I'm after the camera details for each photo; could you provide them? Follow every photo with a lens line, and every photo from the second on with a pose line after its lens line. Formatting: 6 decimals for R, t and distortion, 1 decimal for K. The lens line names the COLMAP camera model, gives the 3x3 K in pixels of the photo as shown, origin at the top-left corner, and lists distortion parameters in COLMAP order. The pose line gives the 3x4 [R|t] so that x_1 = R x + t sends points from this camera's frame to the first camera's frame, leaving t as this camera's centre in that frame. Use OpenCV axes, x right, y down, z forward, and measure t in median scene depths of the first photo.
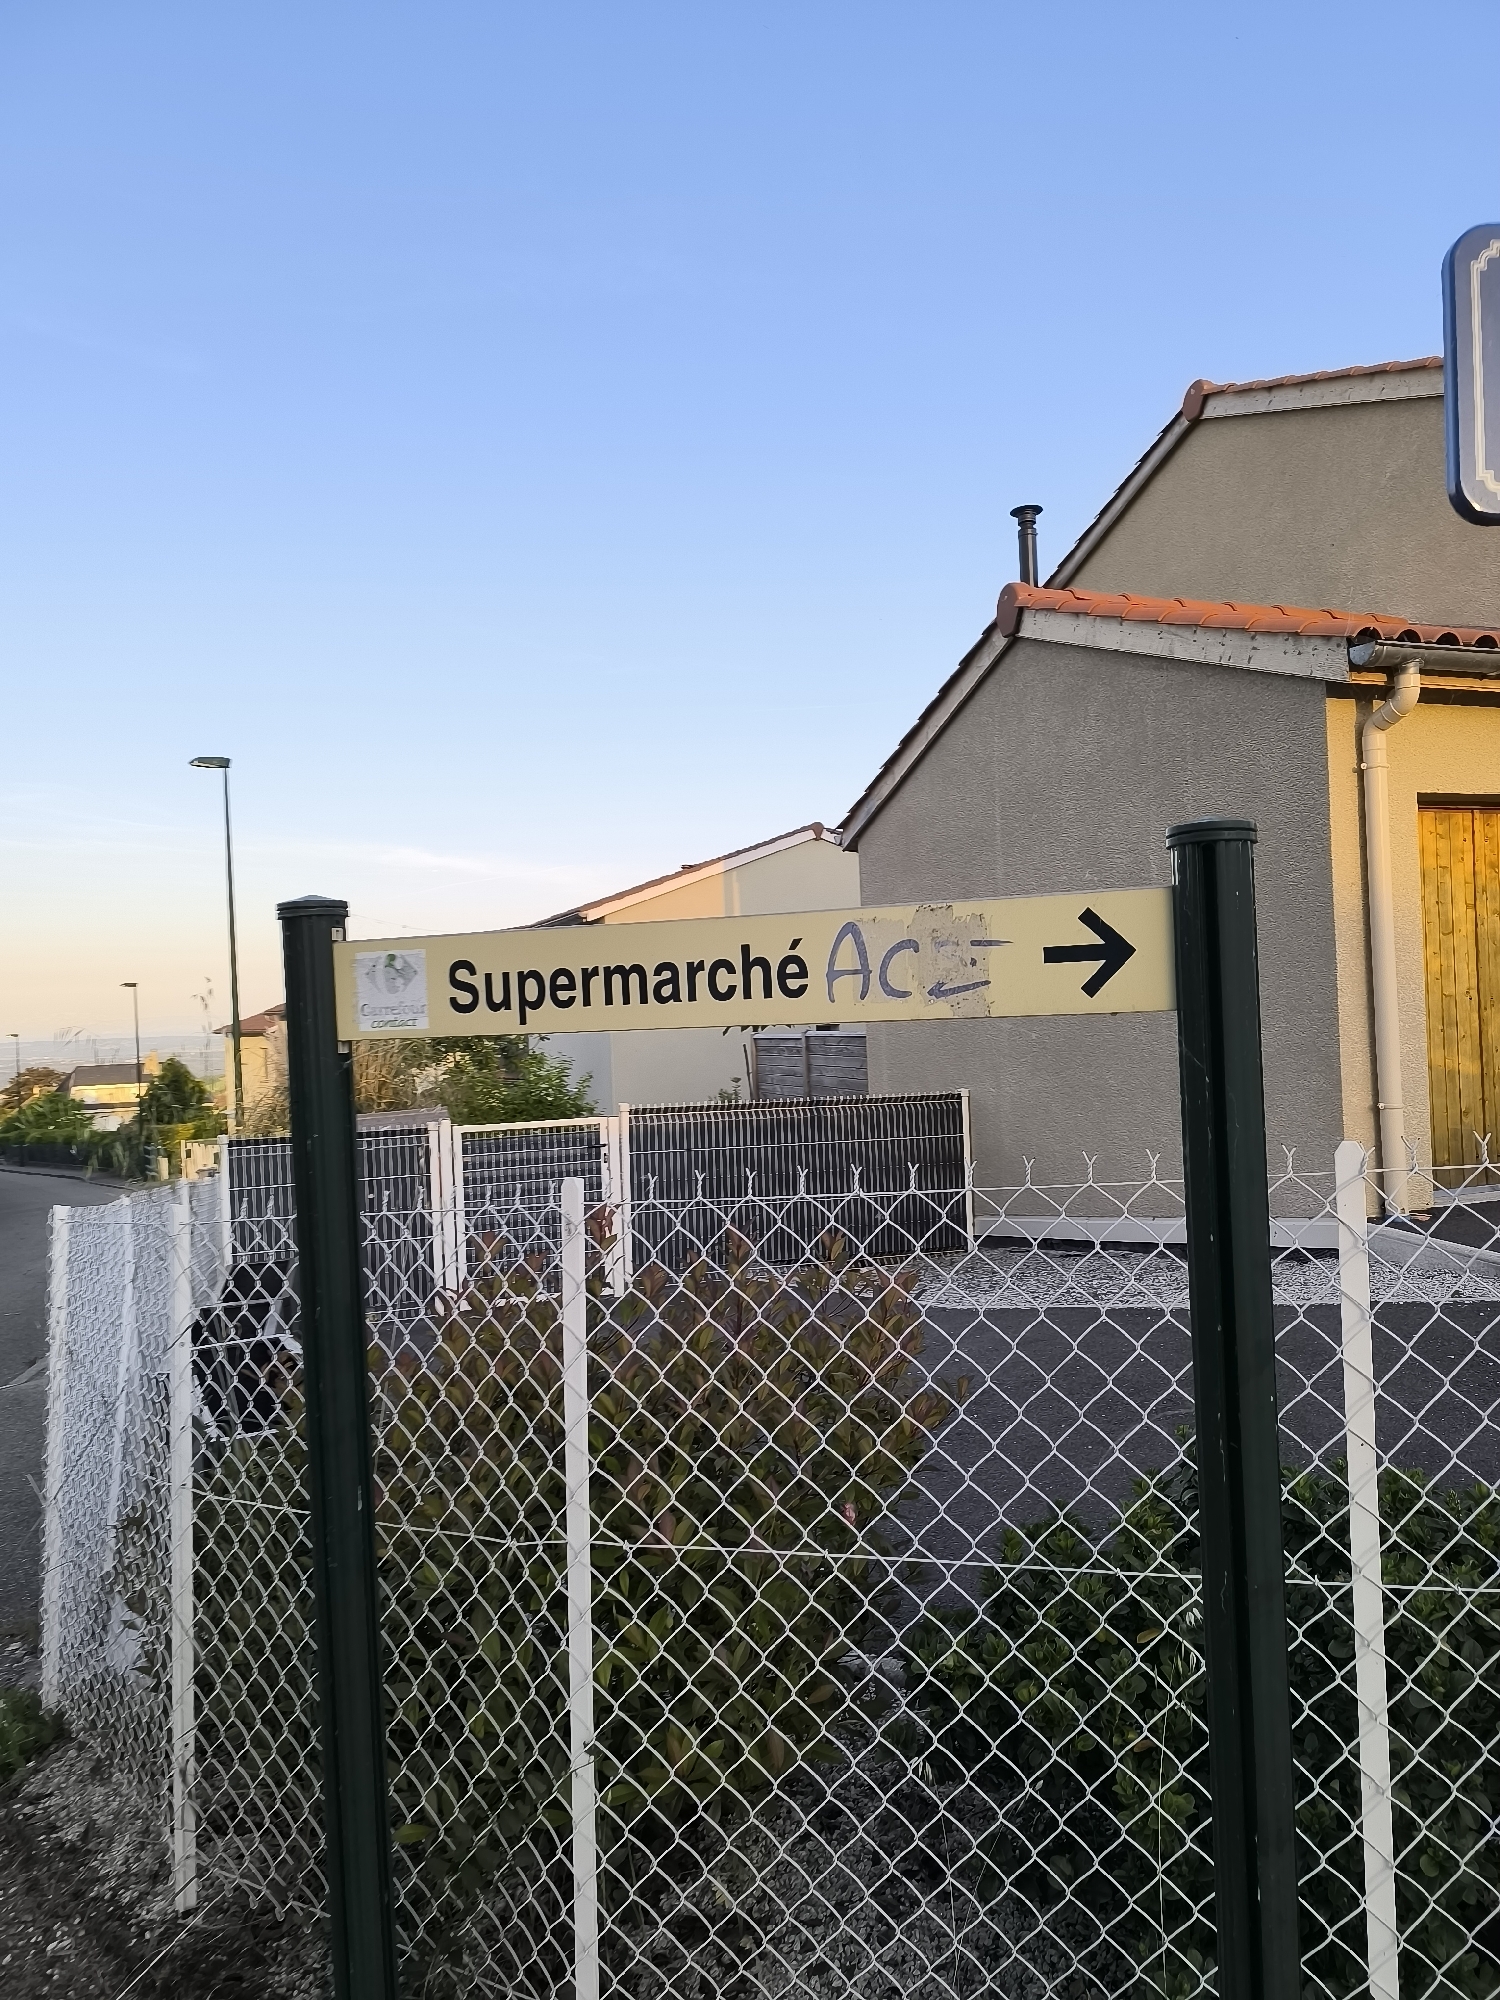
lens RADIAL K [[1367.3, 0, 753.7], [0, 1367.3, 1005.8], [0, 0, 1]] dist [0.023319, -0.007421]
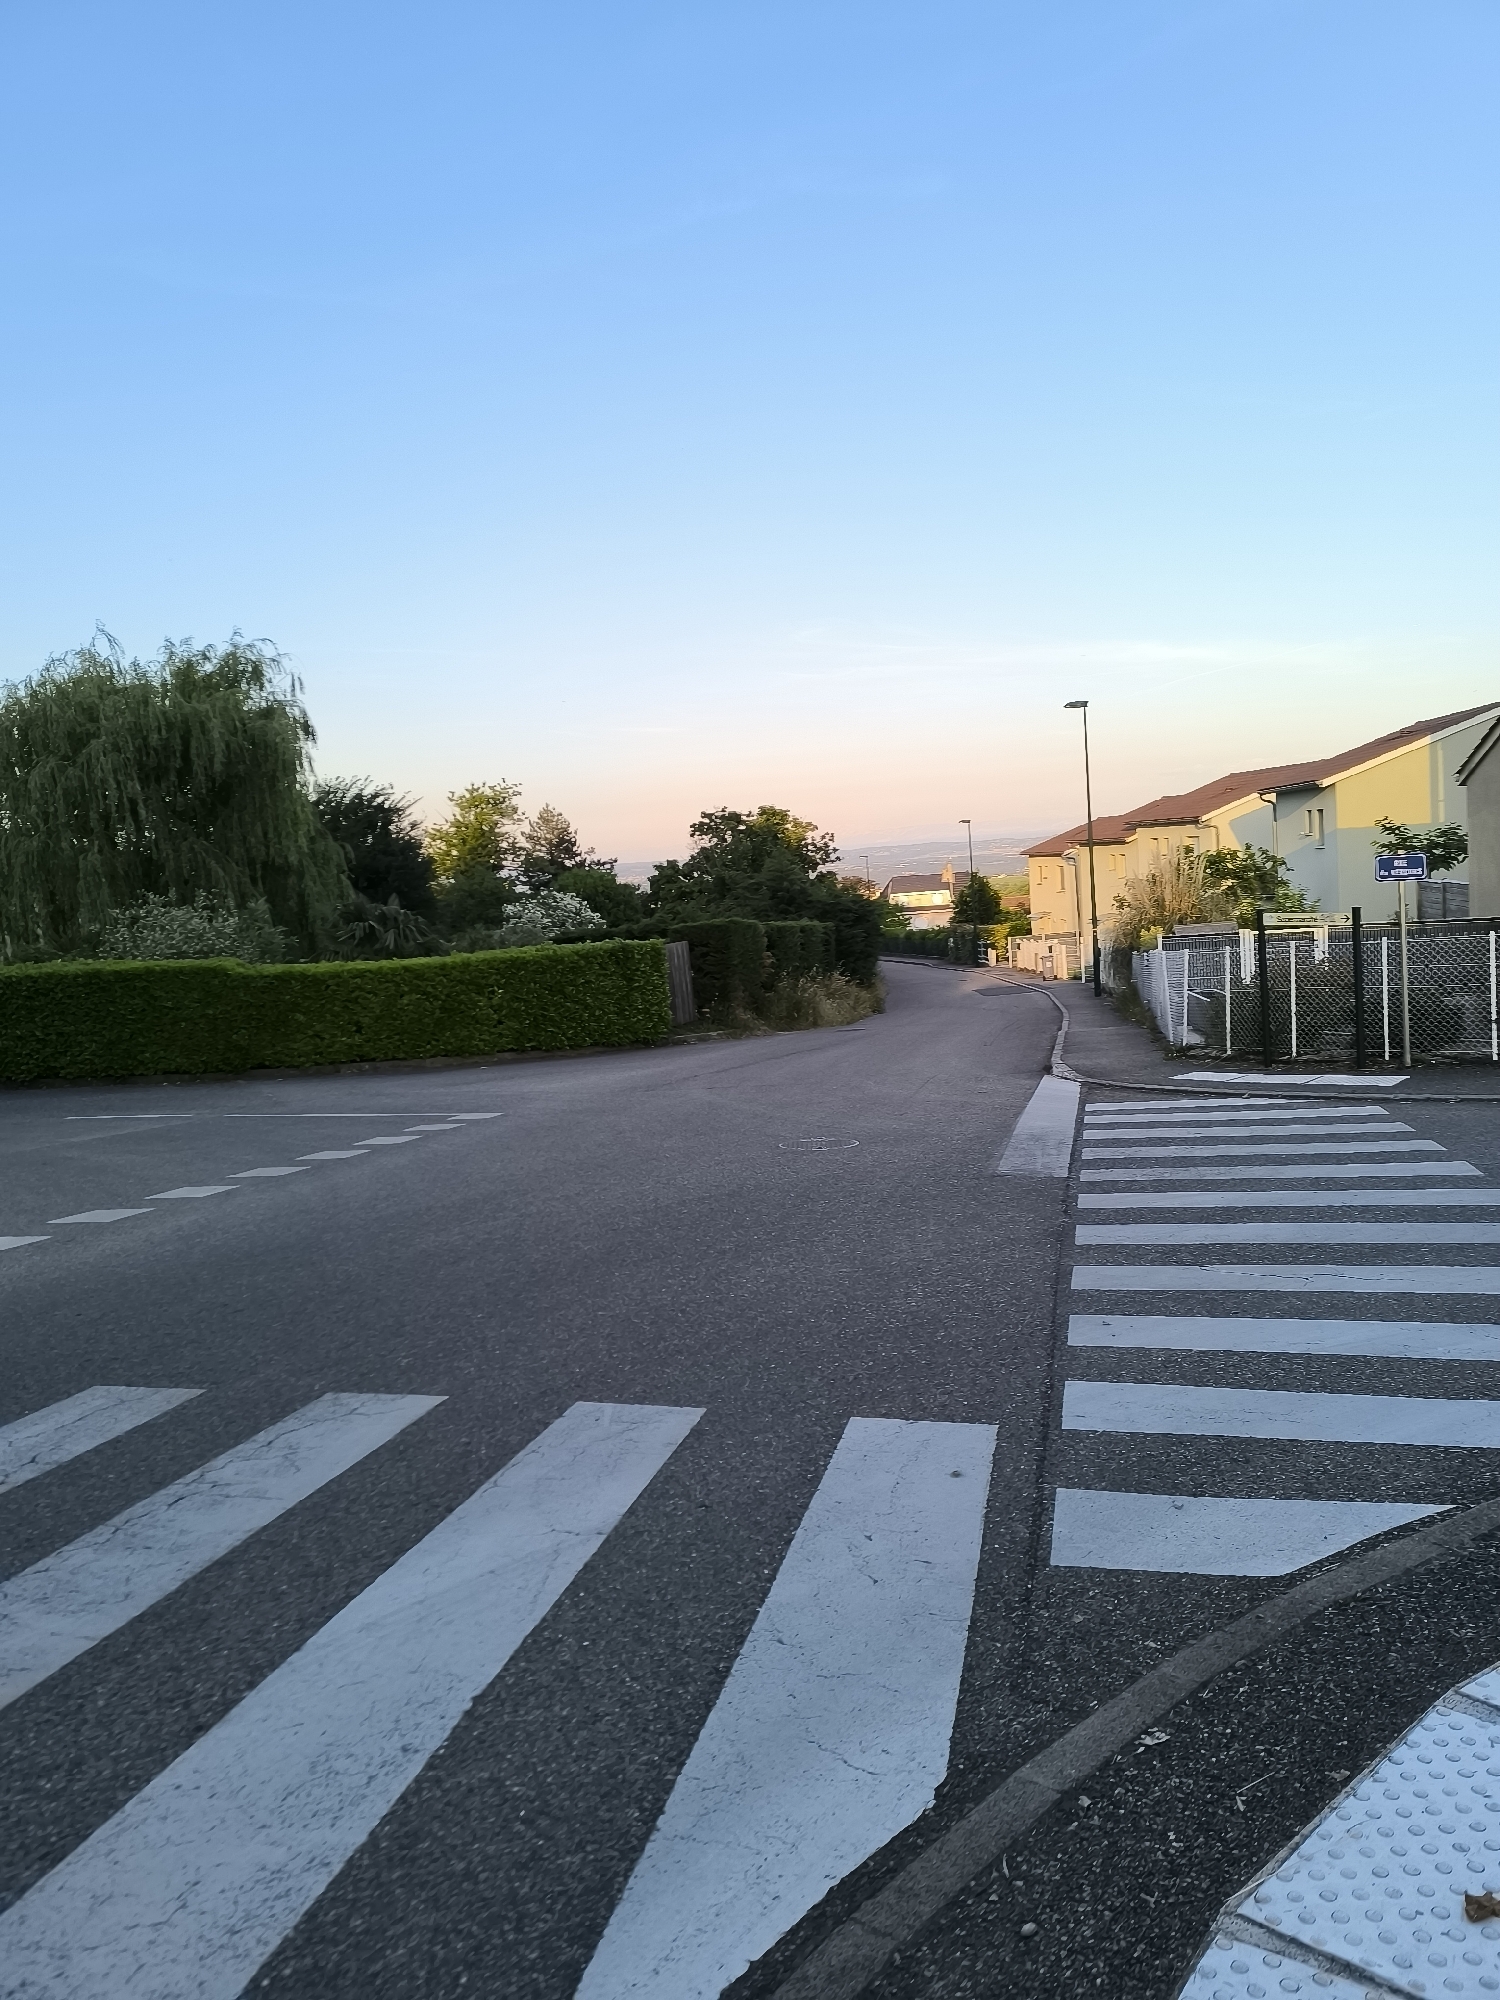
lens RADIAL K [[1355.2, 0, 751.5], [0, 1355.2, 998.5], [0, 0, 1]] dist [-0.042995, 0.000272]
pose [[0.862751, 0.035101, -0.504410, 0.073682], [0.036174, 0.990746, 0.130816, -0.044538], [0.504334, -0.131108, 0.853497, -0.486050]]
